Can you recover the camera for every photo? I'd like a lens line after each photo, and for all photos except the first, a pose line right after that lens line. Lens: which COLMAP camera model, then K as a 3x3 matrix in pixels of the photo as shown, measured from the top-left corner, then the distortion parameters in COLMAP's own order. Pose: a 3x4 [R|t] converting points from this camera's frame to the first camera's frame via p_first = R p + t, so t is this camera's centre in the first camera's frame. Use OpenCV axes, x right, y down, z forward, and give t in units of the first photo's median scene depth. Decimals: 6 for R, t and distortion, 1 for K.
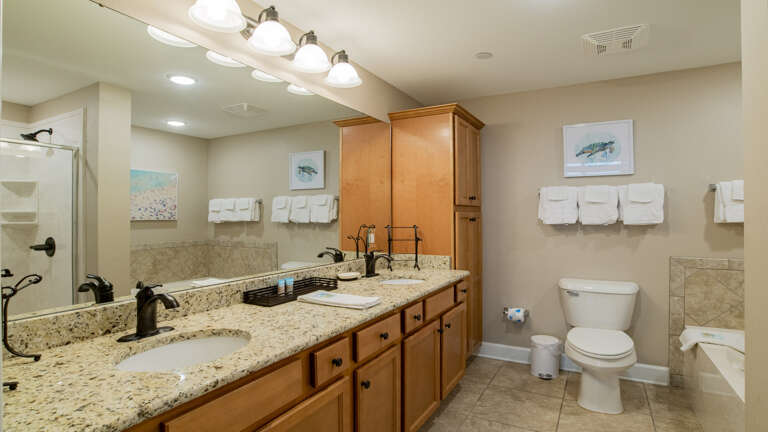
lens RADIAL K [[397.7, 0, 384.3], [0, 397.7, 211.6], [0, 0, 1]] dist [-0.048912, 0.011492]
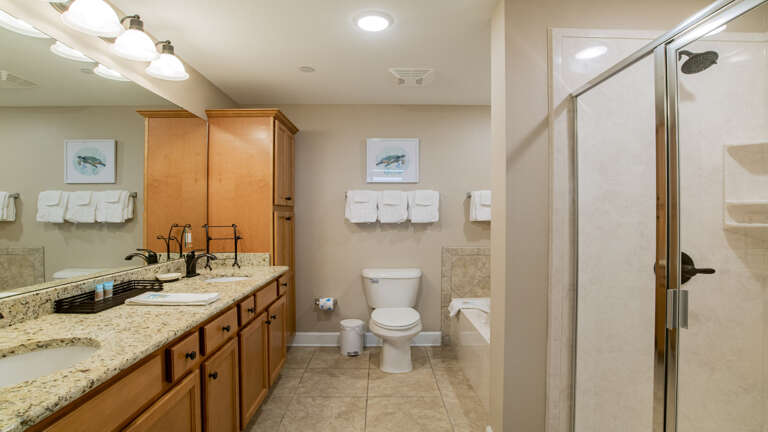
lens RADIAL K [[397.7, 0, 386.6], [0, 397.7, 217.1], [0, 0, 1]] dist [-0.048912, 0.011492]
pose [[0.867999, 0.001796, 0.496563, -0.093363], [-0.008755, 0.999893, 0.011687, 0.001373], [-0.496489, -0.014491, 0.867922, -0.068598]]
